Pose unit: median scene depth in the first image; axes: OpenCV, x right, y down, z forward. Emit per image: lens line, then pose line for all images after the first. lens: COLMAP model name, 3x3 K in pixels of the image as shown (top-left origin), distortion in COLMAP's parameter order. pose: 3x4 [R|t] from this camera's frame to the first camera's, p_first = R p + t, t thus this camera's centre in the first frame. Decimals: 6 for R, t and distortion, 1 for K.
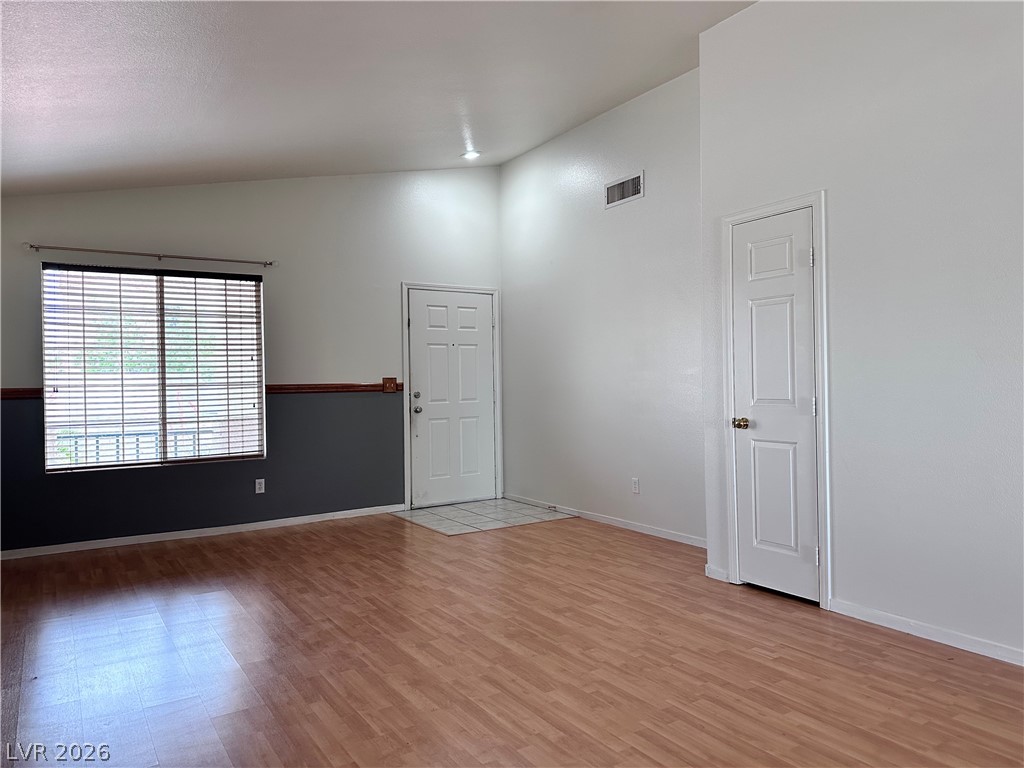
lens RADIAL K [[723.6, 0, 511.9], [0, 723.6, 382.0], [0, 0, 1]] dist [0.005760, -0.003700]
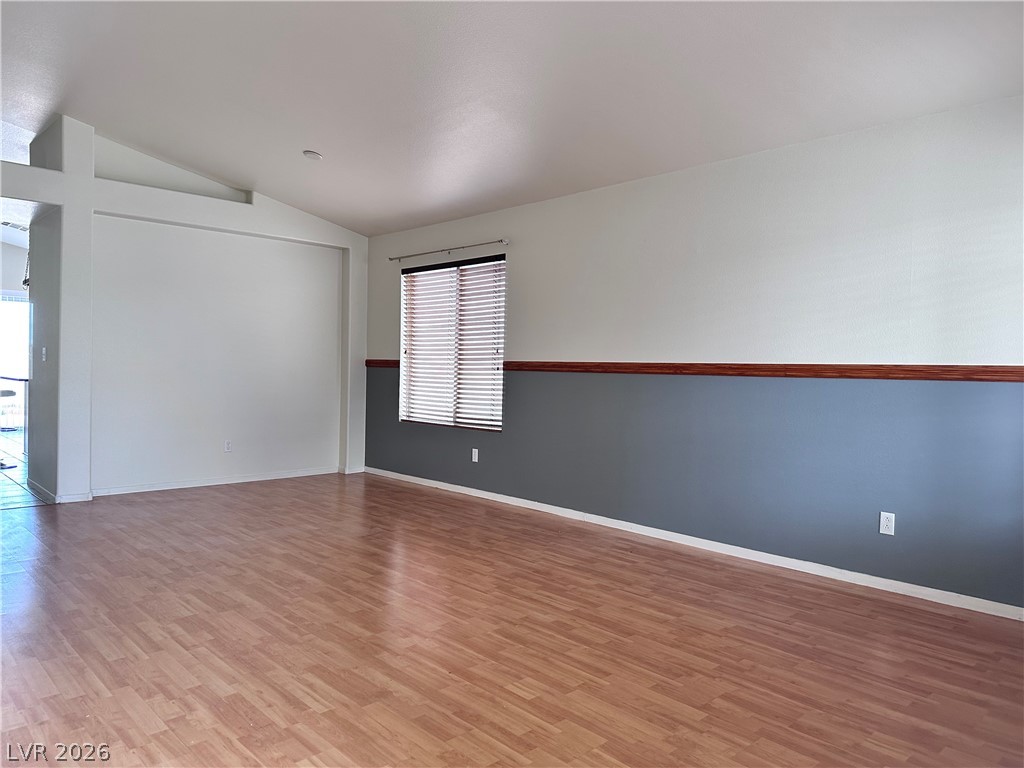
lens RADIAL K [[723.6, 0, 513.1], [0, 723.6, 383.4], [0, 0, 1]] dist [0.005760, -0.003700]
pose [[-0.982358, 0.001489, -0.187006, -0.101097], [-0.004432, 0.999502, 0.031241, 0.008793], [0.186959, 0.031519, -0.981862, 1.880129]]
